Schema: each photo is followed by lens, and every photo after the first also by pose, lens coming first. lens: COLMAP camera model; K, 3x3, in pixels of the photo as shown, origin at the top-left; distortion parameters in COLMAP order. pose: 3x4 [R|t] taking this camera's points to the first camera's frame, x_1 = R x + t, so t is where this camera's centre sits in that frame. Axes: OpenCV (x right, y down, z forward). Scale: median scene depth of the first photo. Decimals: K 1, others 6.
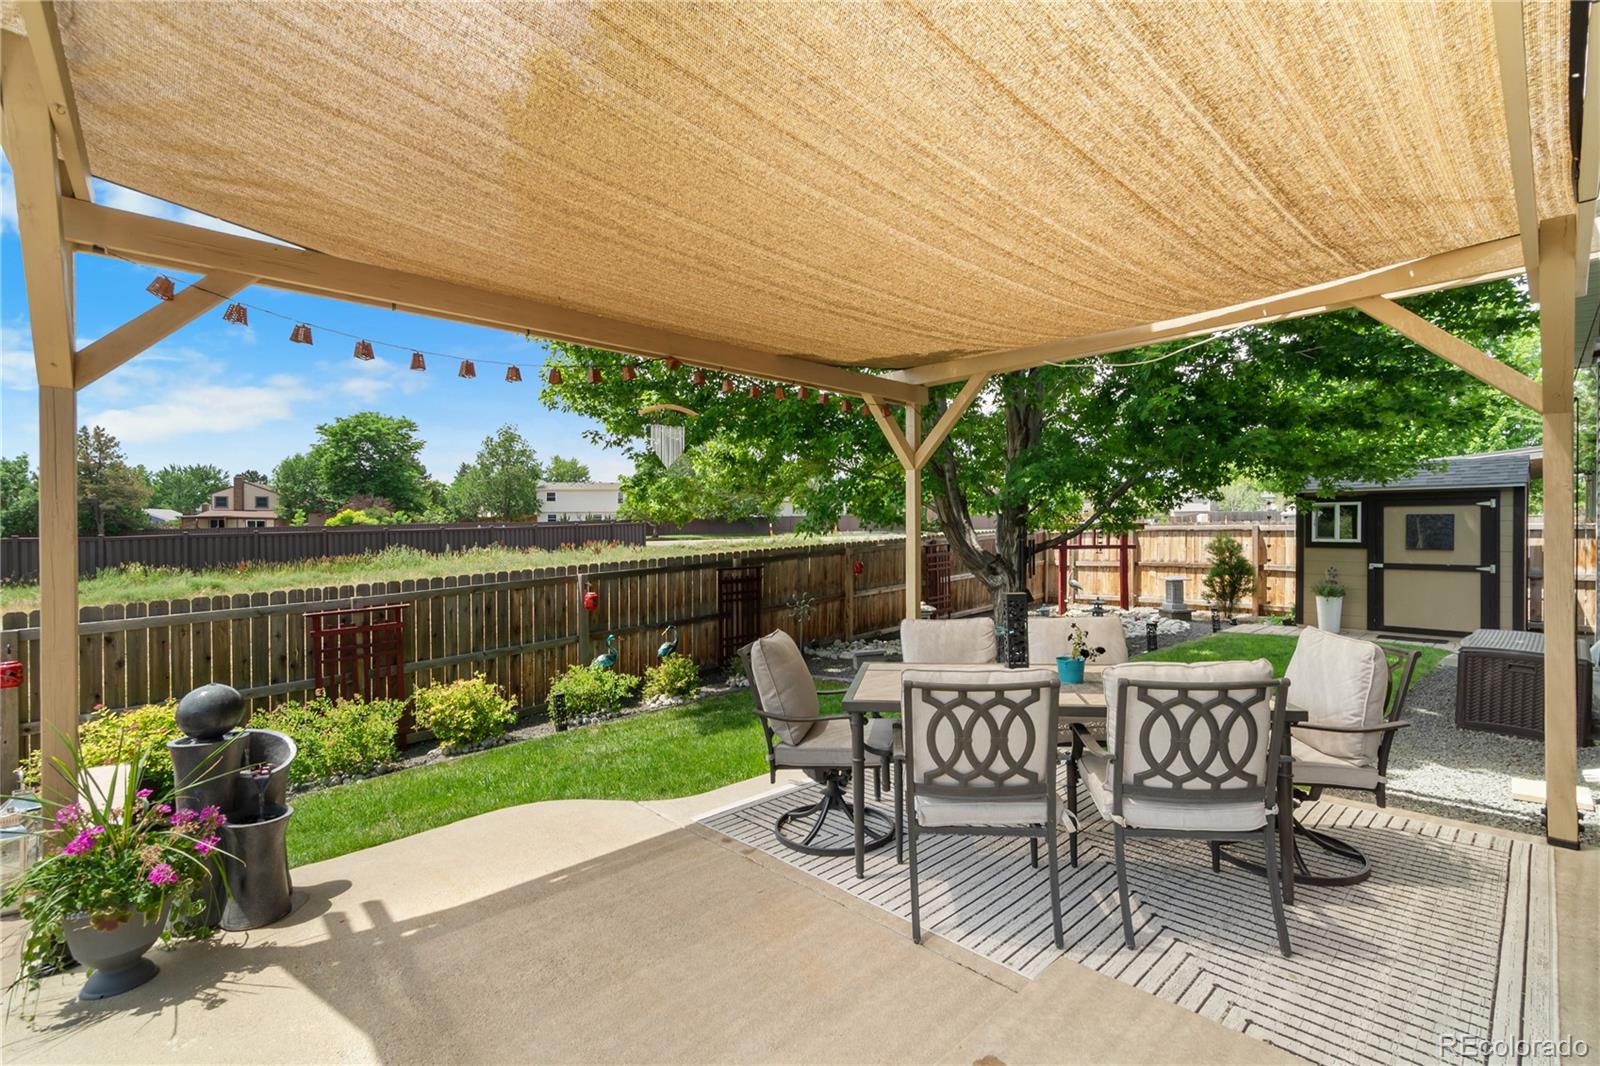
lens RADIAL K [[701.5, 0, 791.4], [0, 701.5, 535.4], [0, 0, 1]] dist [-0.001070, -0.000272]
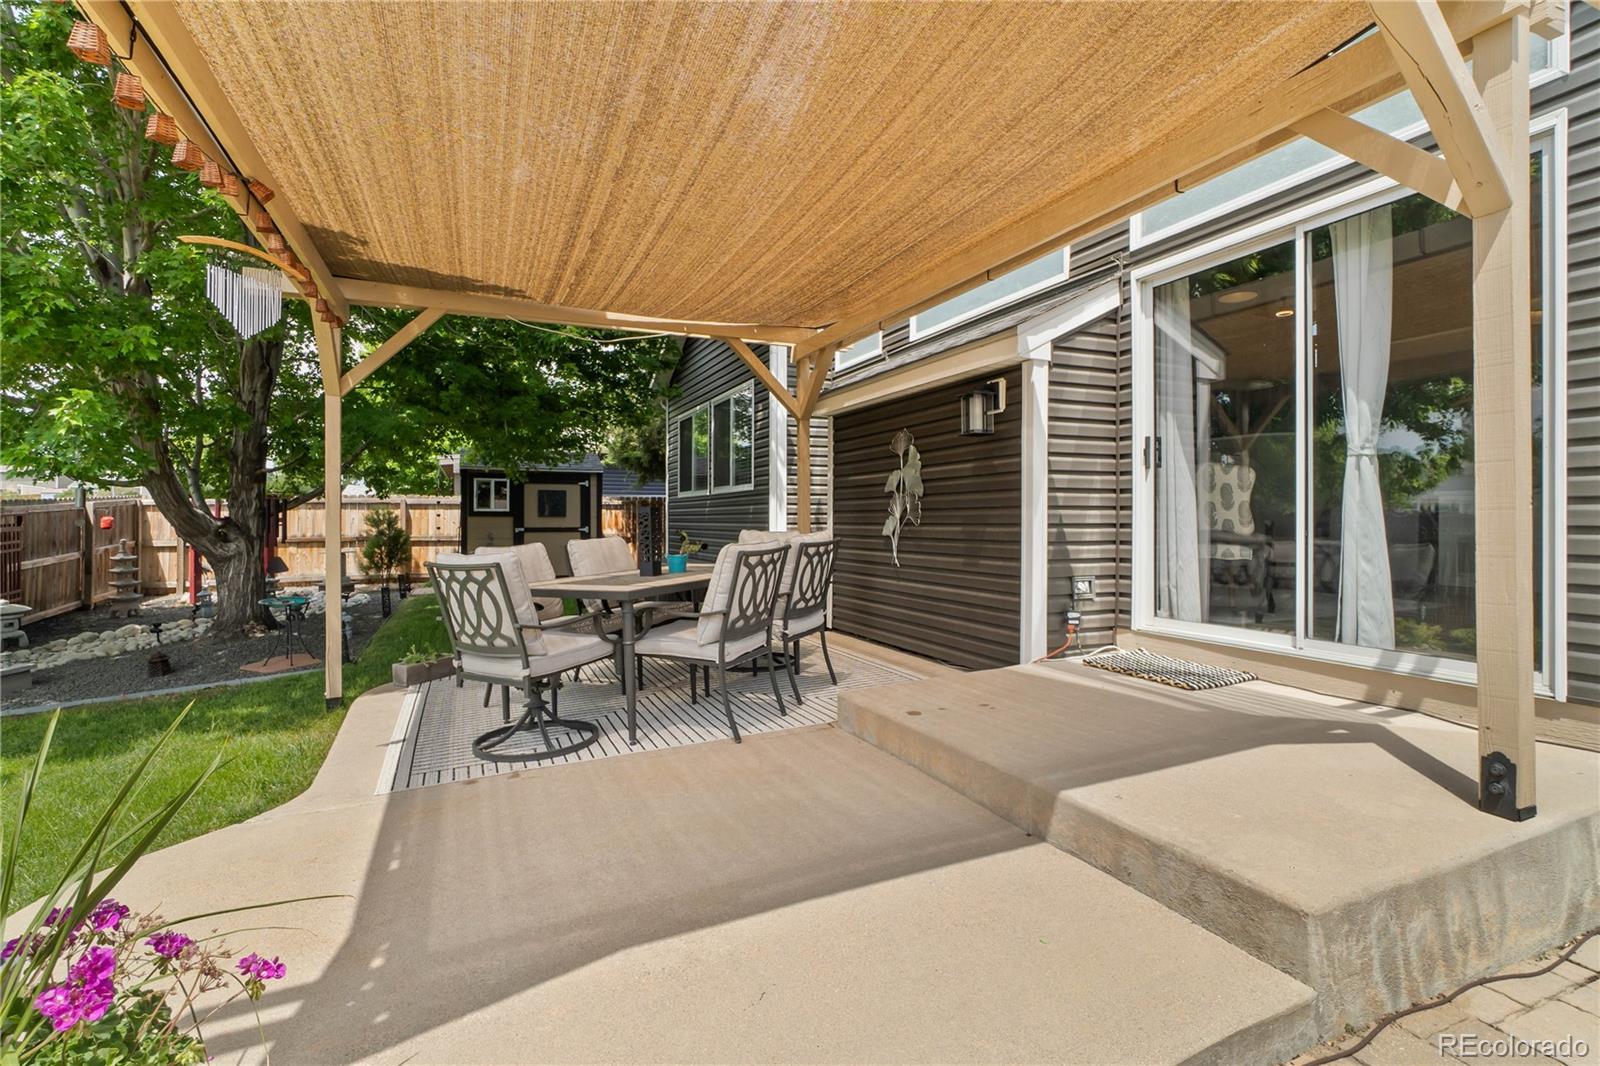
lens RADIAL K [[733.2, 0, 797.7], [0, 733.2, 514.0], [0, 0, 1]] dist [0.002066, 0.000463]
pose [[0.318649, 0.008722, 0.947832, -0.246526], [0.009031, 0.999884, -0.012237, 0.033108], [-0.947830, 0.012459, 0.318534, 0.091964]]
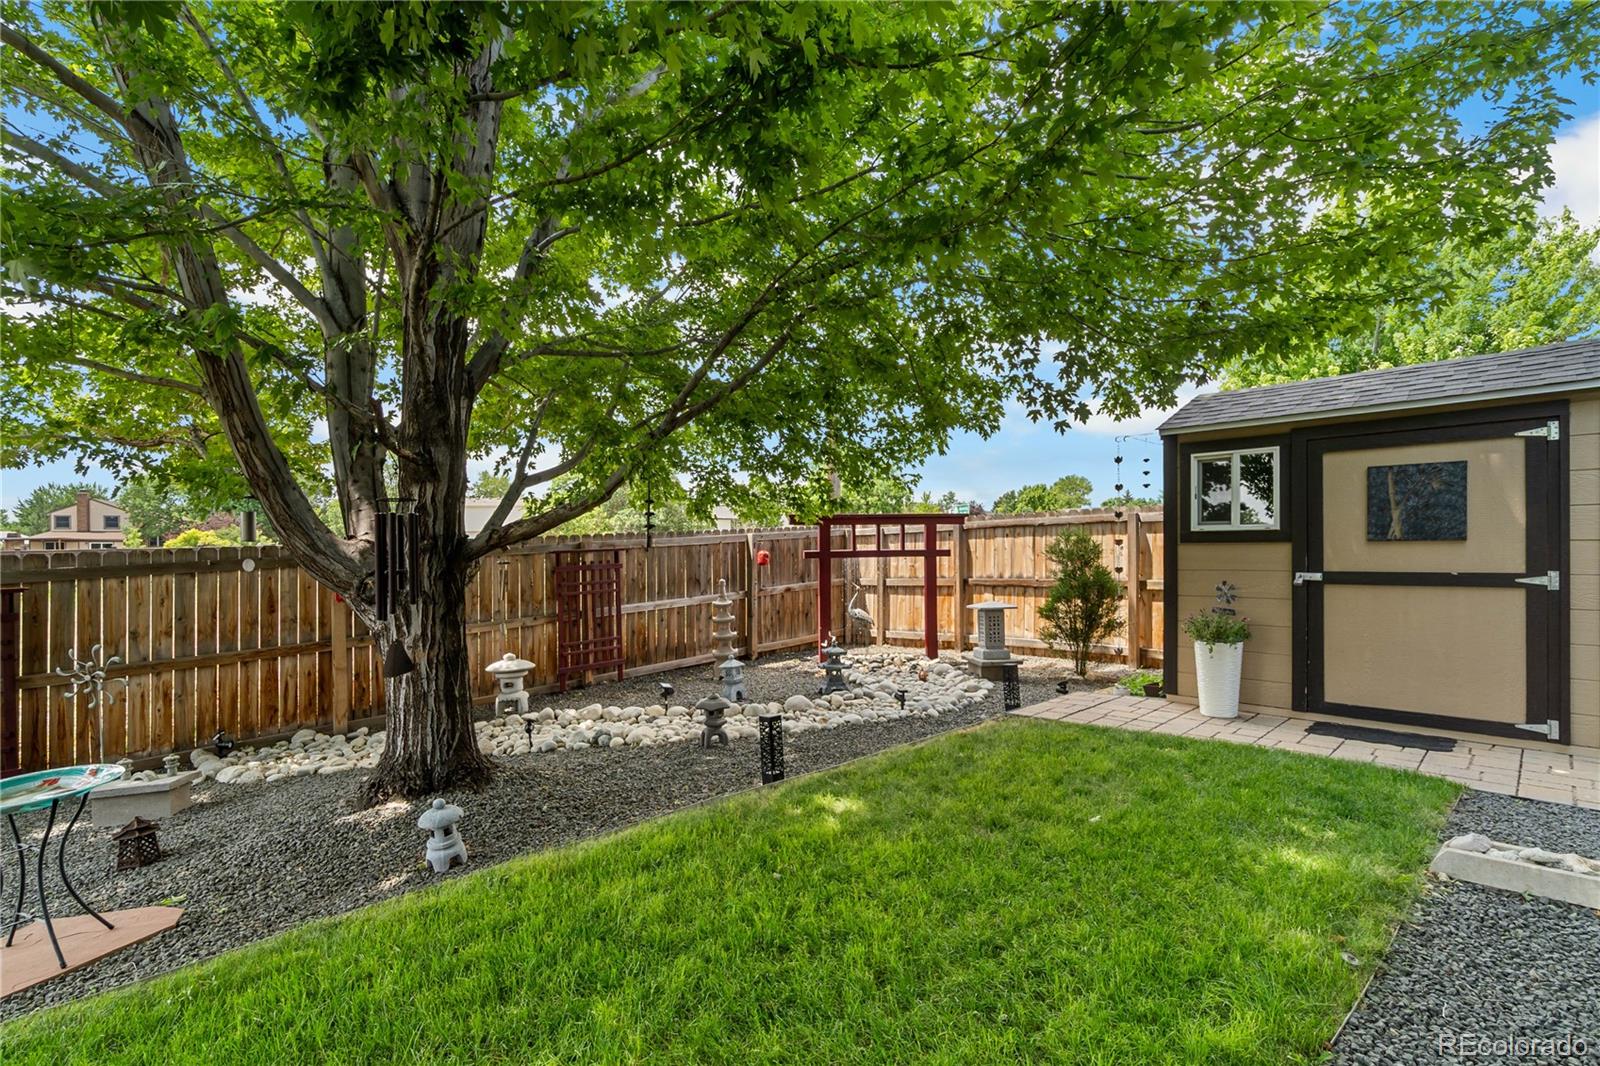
lens RADIAL K [[745.7, 0, 799.8], [0, 745.7, 555.2], [0, 0, 1]] dist [0.000152, 0.000103]
pose [[0.999248, -0.005100, 0.038438, 0.434846], [0.005333, 0.999968, -0.005965, 0.027540], [-0.038406, 0.006165, 0.999243, 0.468865]]
